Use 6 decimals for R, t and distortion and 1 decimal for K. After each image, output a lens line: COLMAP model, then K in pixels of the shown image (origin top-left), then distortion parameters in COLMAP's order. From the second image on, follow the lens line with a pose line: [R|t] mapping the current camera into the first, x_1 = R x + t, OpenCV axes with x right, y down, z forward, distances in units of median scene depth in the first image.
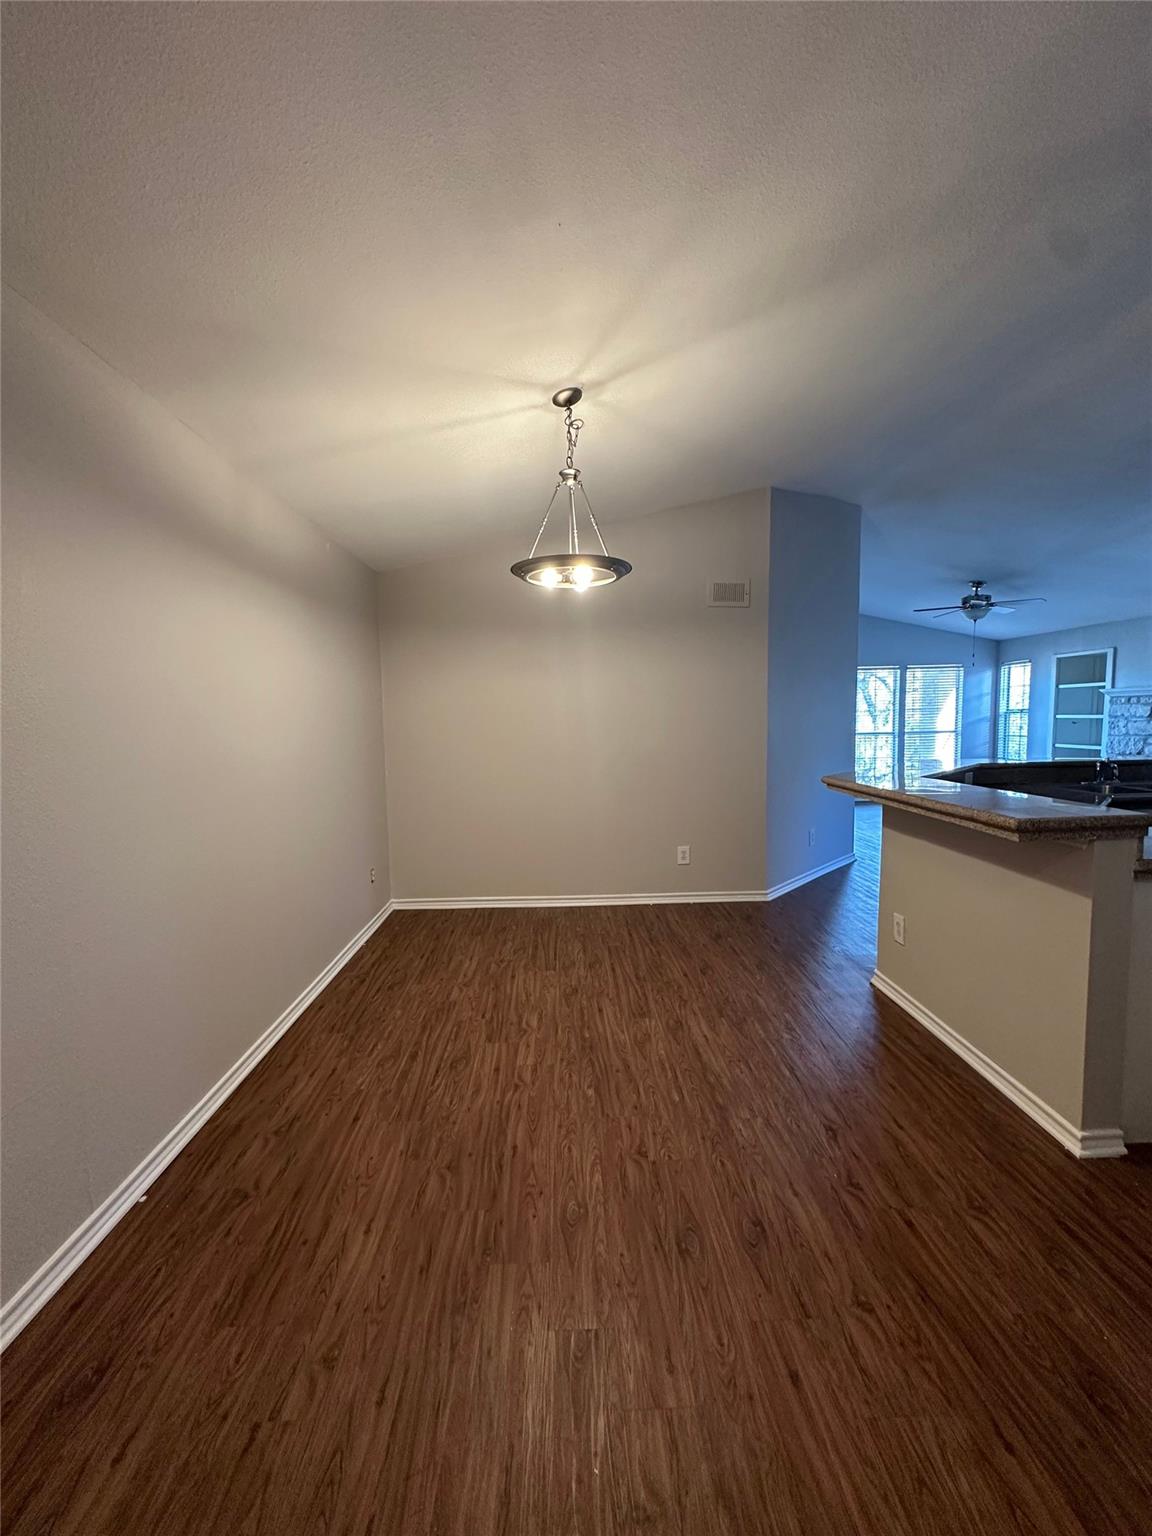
lens RADIAL K [[632.0, 0, 583.4], [0, 632.0, 771.6], [0, 0, 1]] dist [0.000704, 0.000051]
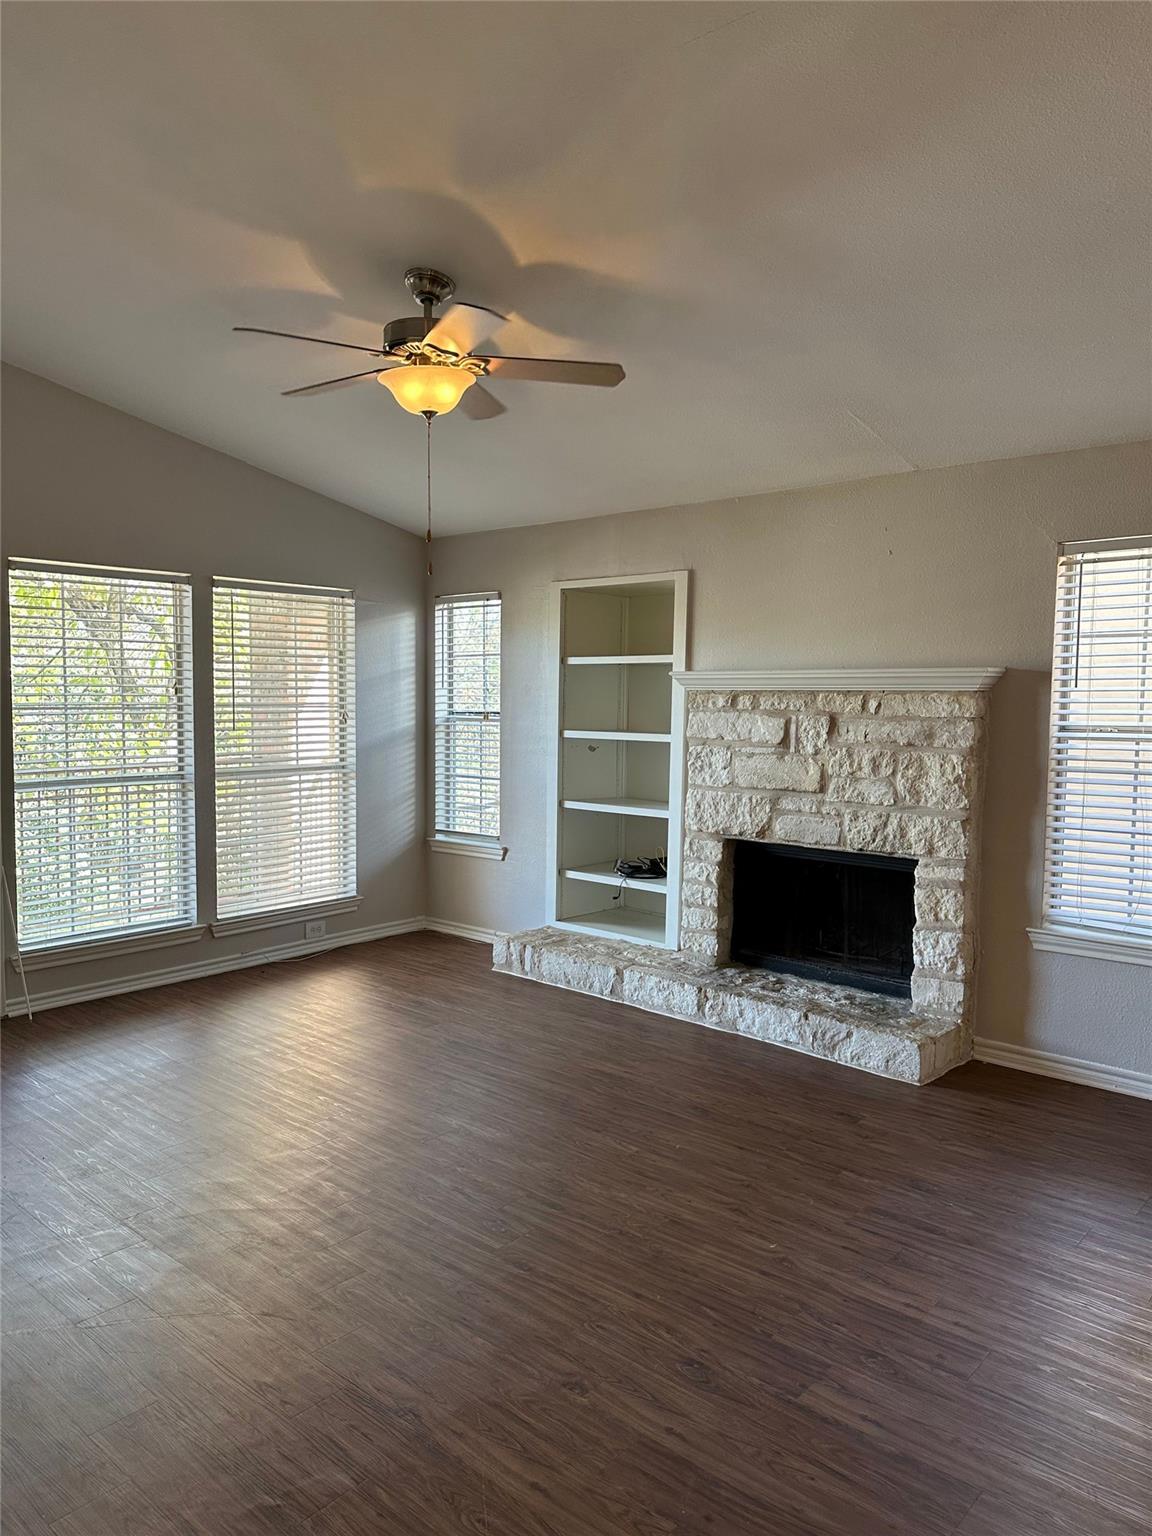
lens RADIAL K [[1046.9, 0, 576.7], [0, 1046.9, 769.7], [0, 0, 1]] dist [0.011337, 0.001346]
pose [[0.697339, -0.023253, 0.716364, 0.249115], [0.037710, 0.999280, -0.004272, -0.056083], [-0.715749, 0.029993, 0.697714, 0.482589]]
